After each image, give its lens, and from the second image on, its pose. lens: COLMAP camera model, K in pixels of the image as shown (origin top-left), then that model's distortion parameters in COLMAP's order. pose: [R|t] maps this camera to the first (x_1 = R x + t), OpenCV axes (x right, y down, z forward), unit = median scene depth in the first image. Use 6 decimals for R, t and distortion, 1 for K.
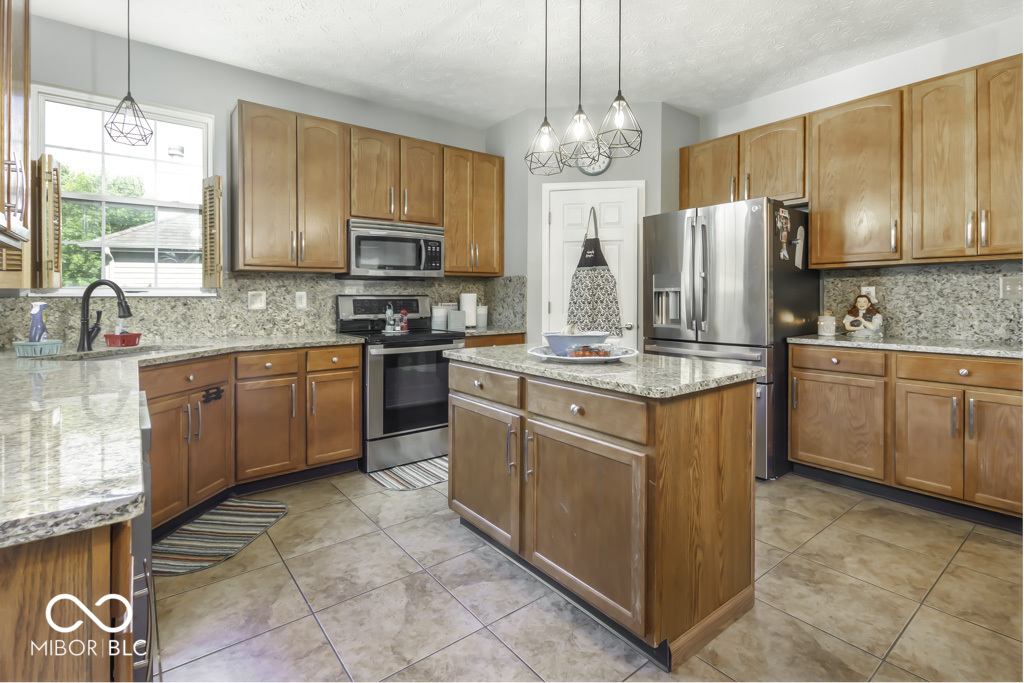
lens RADIAL K [[481.6, 0, 509.1], [0, 481.6, 303.0], [0, 0, 1]] dist [-0.000801, -0.000229]
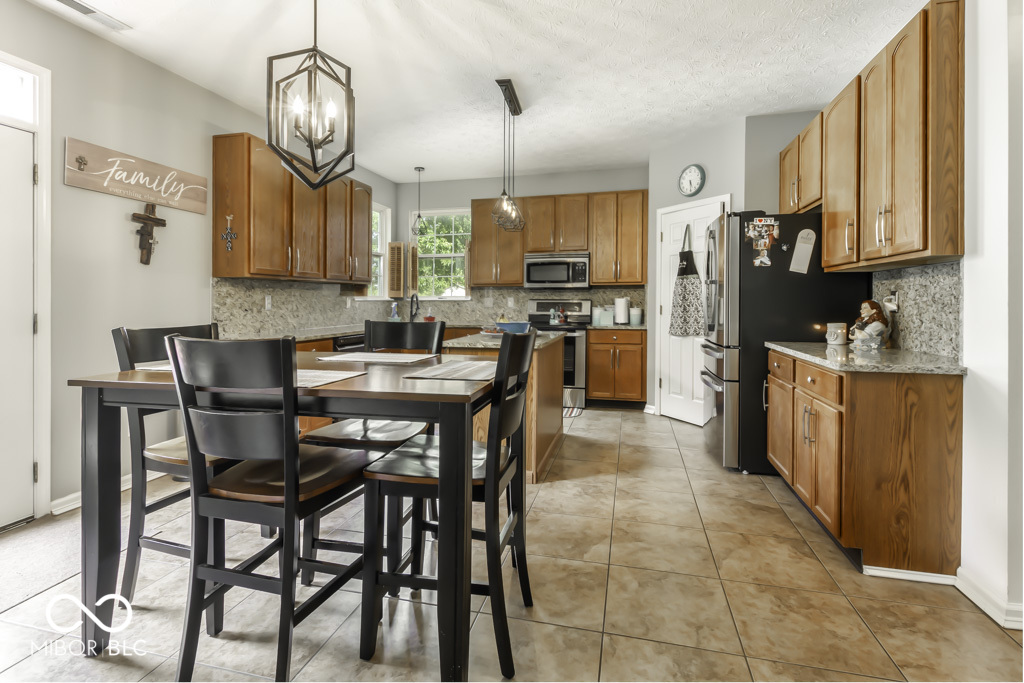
lens RADIAL K [[478.3, 0, 510.8], [0, 478.3, 300.6], [0, 0, 1]] dist [0.008457, 0.000548]
pose [[0.619058, 0.002776, -0.785341, 0.909794], [-0.011259, 0.999922, -0.005341, -0.003656], [0.785265, 0.012149, 0.619041, -0.060352]]
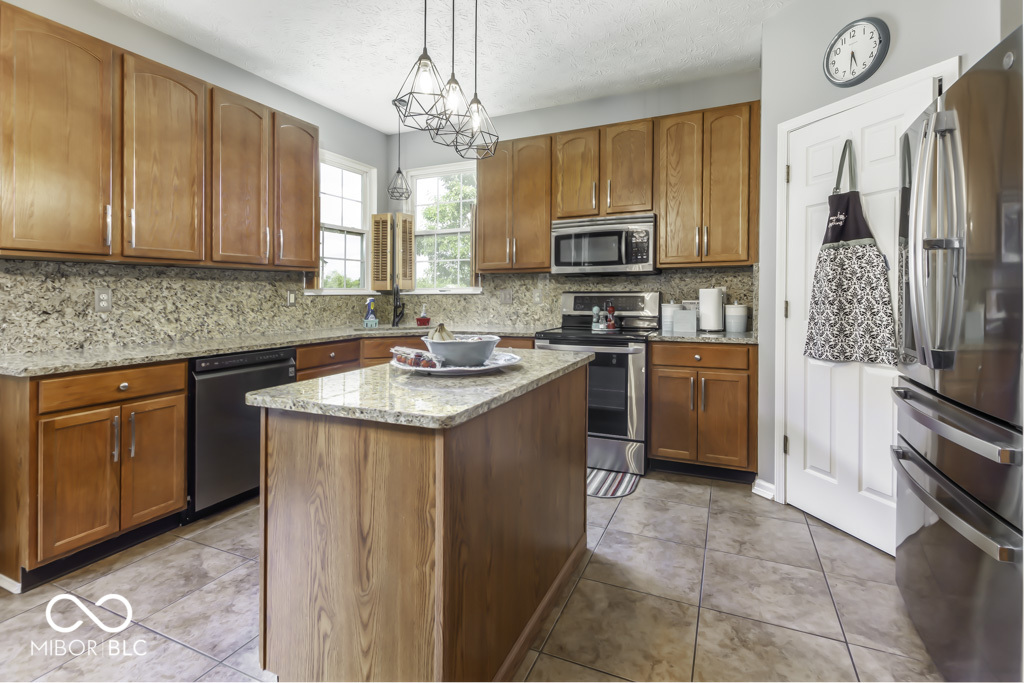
lens RADIAL K [[478.3, 0, 510.8], [0, 478.3, 300.6], [0, 0, 1]] dist [0.008457, 0.000548]
pose [[0.464738, 0.011704, -0.885371, 0.555871], [-0.005576, 0.999931, 0.010291, -0.007659], [0.885431, 0.000154, 0.464771, 0.406768]]
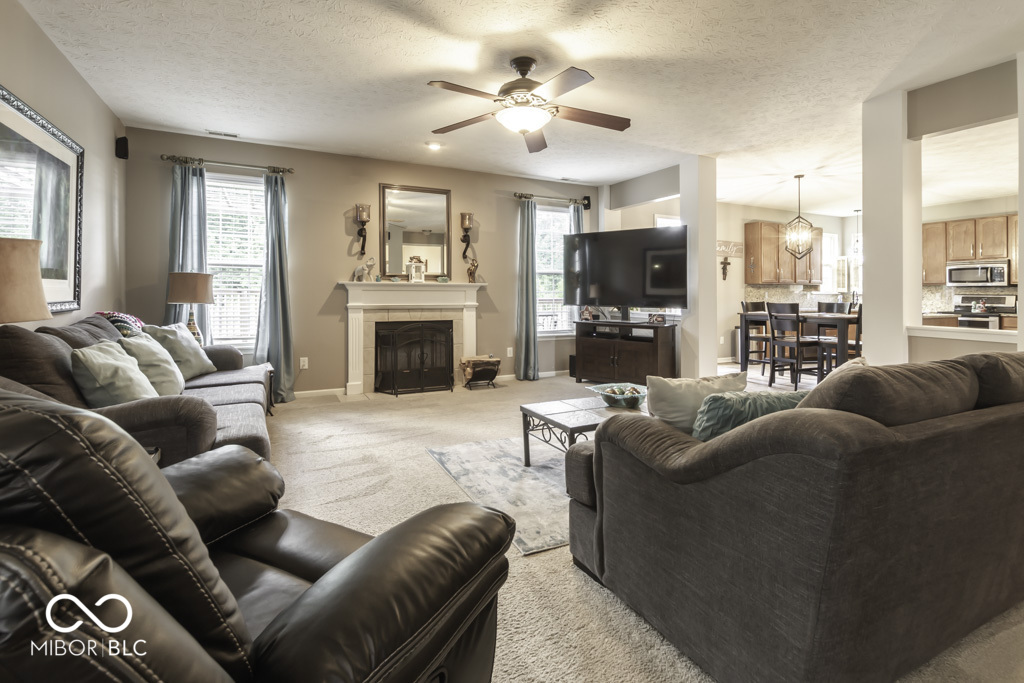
lens RADIAL K [[487.7, 0, 513.1], [0, 487.7, 282.4], [0, 0, 1]] dist [0.000485, -0.000067]
pose [[-0.193357, -0.016056, -0.980997, 2.329042], [-0.016917, 0.999772, -0.013028, -0.007852], [0.980983, 0.014077, -0.193585, -0.591607]]
